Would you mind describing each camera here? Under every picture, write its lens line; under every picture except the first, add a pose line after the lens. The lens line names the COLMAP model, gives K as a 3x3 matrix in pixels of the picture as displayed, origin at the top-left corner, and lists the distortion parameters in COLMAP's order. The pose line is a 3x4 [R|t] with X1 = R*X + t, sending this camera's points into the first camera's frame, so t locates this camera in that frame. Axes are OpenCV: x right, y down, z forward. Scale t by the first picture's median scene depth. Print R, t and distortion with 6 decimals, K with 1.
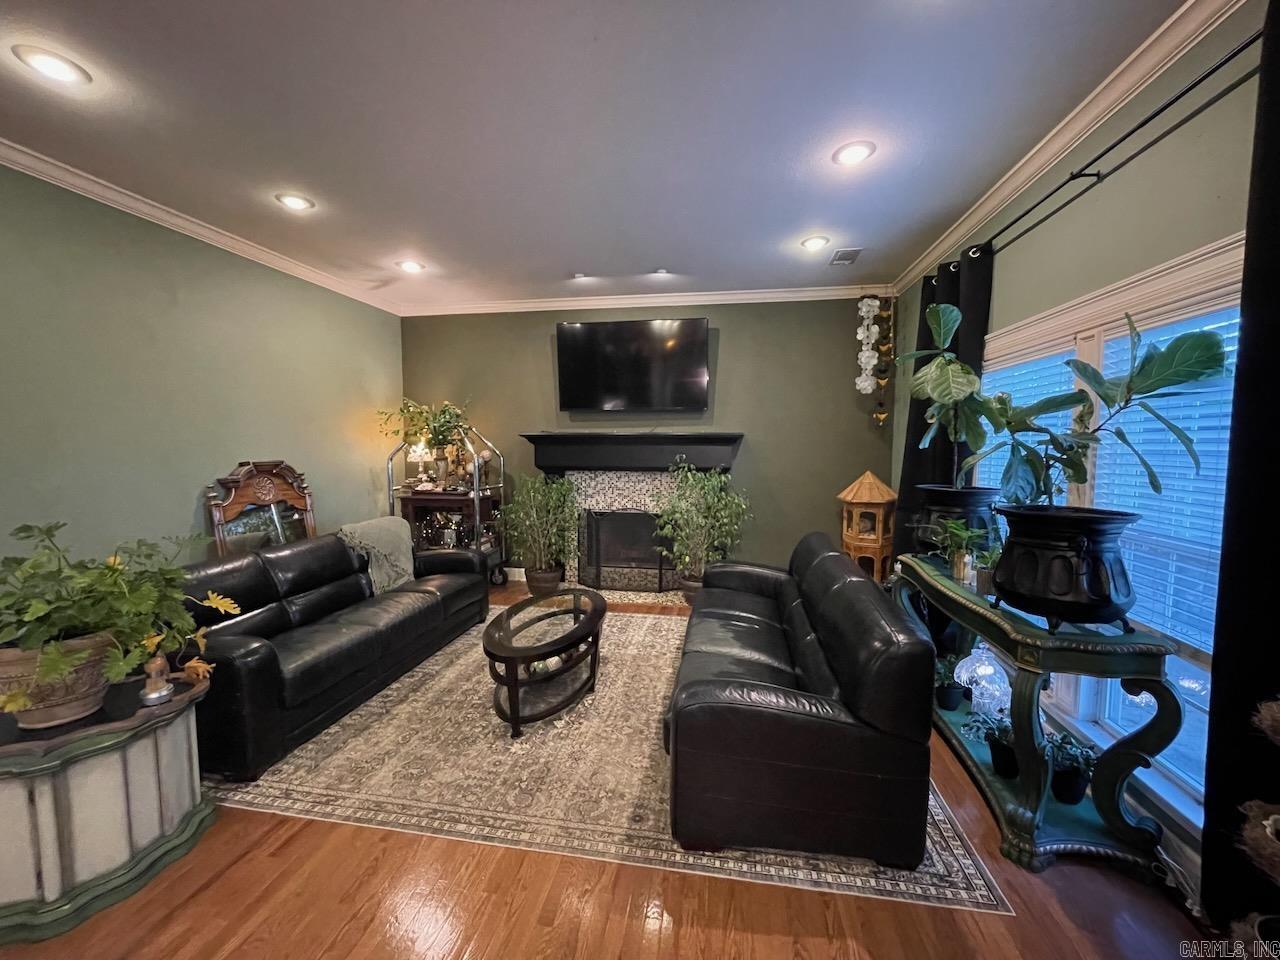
lens RADIAL K [[515.9, 0, 639.1], [0, 515.9, 481.0], [0, 0, 1]] dist [0.000218, 0.000055]
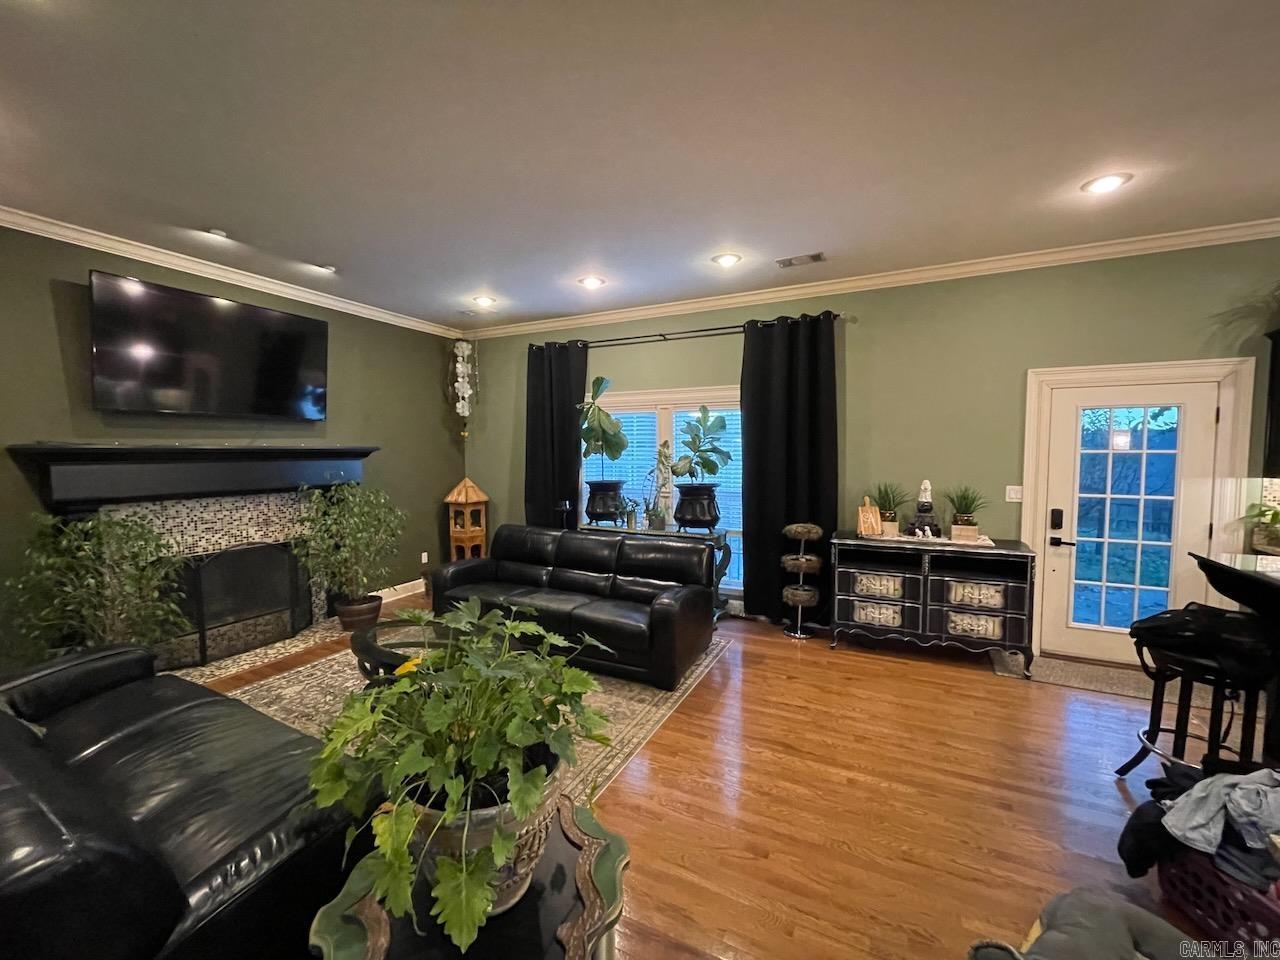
lens RADIAL K [[515.9, 0, 640.9], [0, 515.9, 482.9], [0, 0, 1]] dist [0.000218, 0.000055]
pose [[0.287360, -0.063798, 0.955696, -0.588838], [0.072880, 0.996343, 0.044597, -0.029045], [-0.955046, 0.056836, 0.290958, 0.206952]]
